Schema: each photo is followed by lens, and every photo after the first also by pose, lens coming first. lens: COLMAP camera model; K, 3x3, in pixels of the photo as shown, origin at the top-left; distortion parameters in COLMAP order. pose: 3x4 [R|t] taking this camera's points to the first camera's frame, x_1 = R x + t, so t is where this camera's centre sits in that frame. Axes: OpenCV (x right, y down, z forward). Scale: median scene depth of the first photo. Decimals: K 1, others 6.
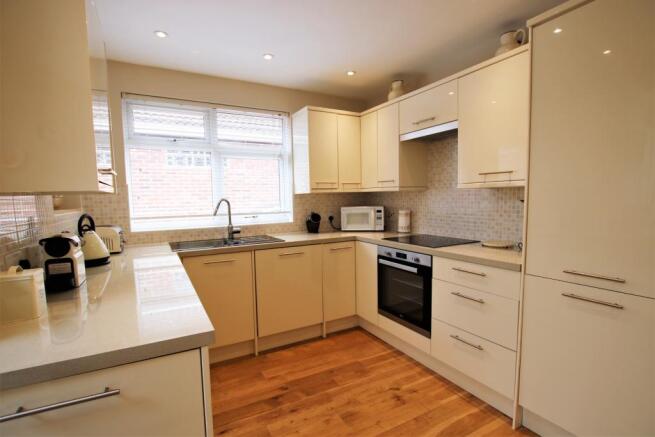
lens RADIAL K [[314.0, 0, 328.6], [0, 314.0, 224.8], [0, 0, 1]] dist [-0.025154, -0.000632]
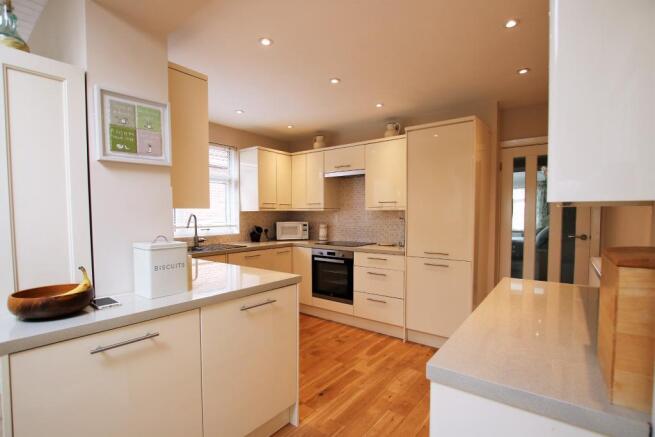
lens RADIAL K [[314.0, 0, 324.0], [0, 314.0, 222.7], [0, 0, 1]] dist [-0.025154, -0.000632]
pose [[0.922814, 0.006496, 0.385191, -0.334029], [0.017982, 0.998042, -0.059910, 0.034315], [-0.384826, 0.062212, 0.920890, -0.340377]]
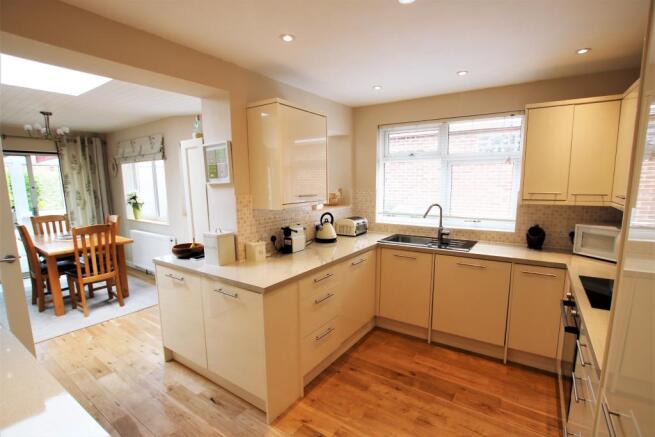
lens RADIAL K [[305.7, 0, 325.4], [0, 305.7, 221.9], [0, 0, 1]] dist [-0.032395, 0.000357]
pose [[0.447726, 0.133875, -0.884092, 0.488174], [-0.073930, 0.990886, 0.112606, -0.114292], [0.891109, 0.014944, 0.453542, 0.129354]]
